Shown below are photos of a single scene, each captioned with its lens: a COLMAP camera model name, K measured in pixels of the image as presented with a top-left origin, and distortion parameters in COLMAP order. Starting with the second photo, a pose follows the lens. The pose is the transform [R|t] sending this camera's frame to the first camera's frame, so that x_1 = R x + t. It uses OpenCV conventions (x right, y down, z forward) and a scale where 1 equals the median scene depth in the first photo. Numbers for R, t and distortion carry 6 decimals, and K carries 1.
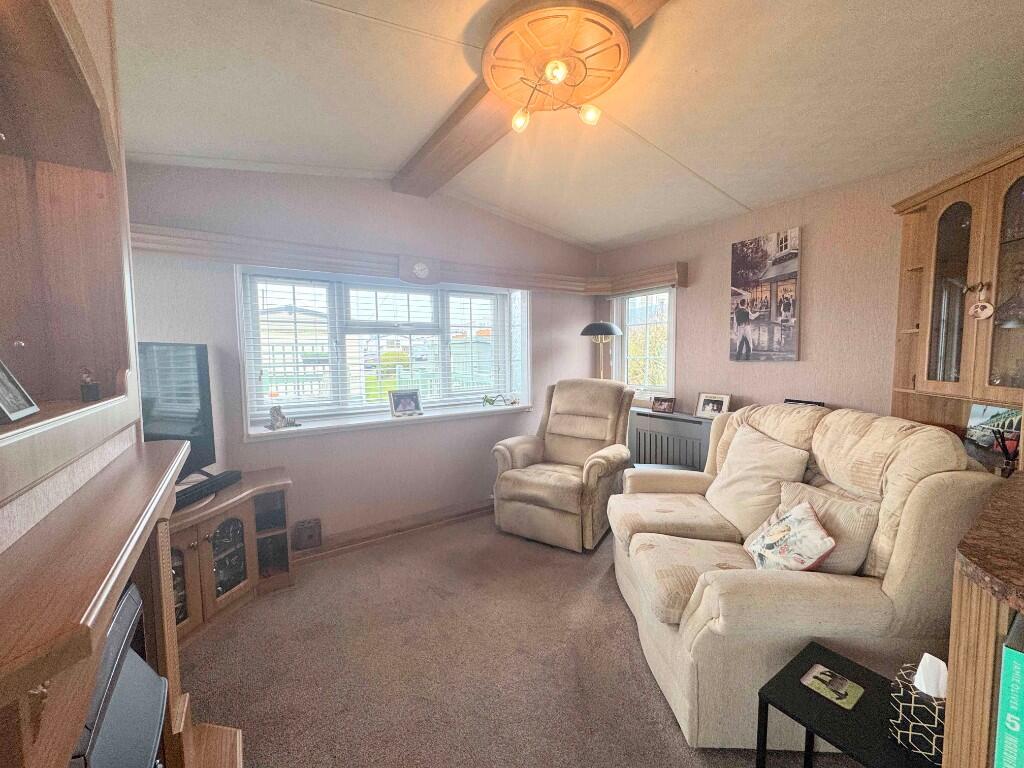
lens RADIAL K [[408.8, 0, 509.3], [0, 408.8, 383.6], [0, 0, 1]] dist [-0.002135, -0.000620]
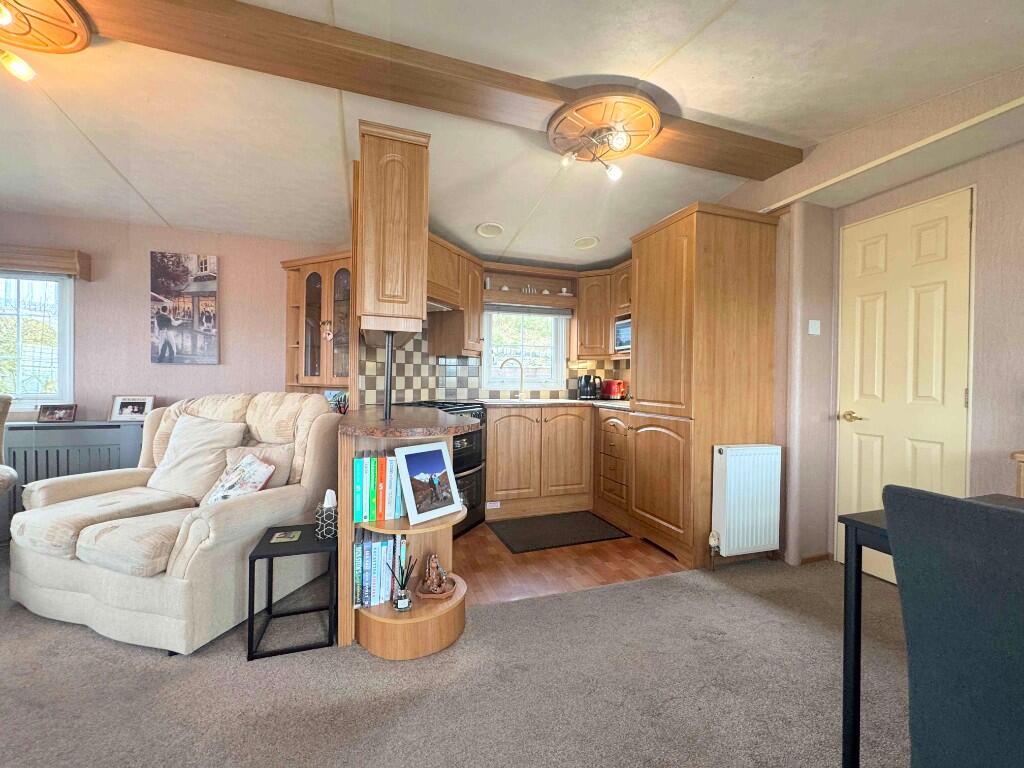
lens RADIAL K [[408.8, 0, 509.3], [0, 408.8, 383.6], [0, 0, 1]] dist [-0.002135, -0.000620]
pose [[0.259864, 0.005482, 0.965630, -0.267976], [0.051803, 0.998465, -0.019609, 0.077156], [-0.964255, 0.055118, 0.259181, -0.165147]]
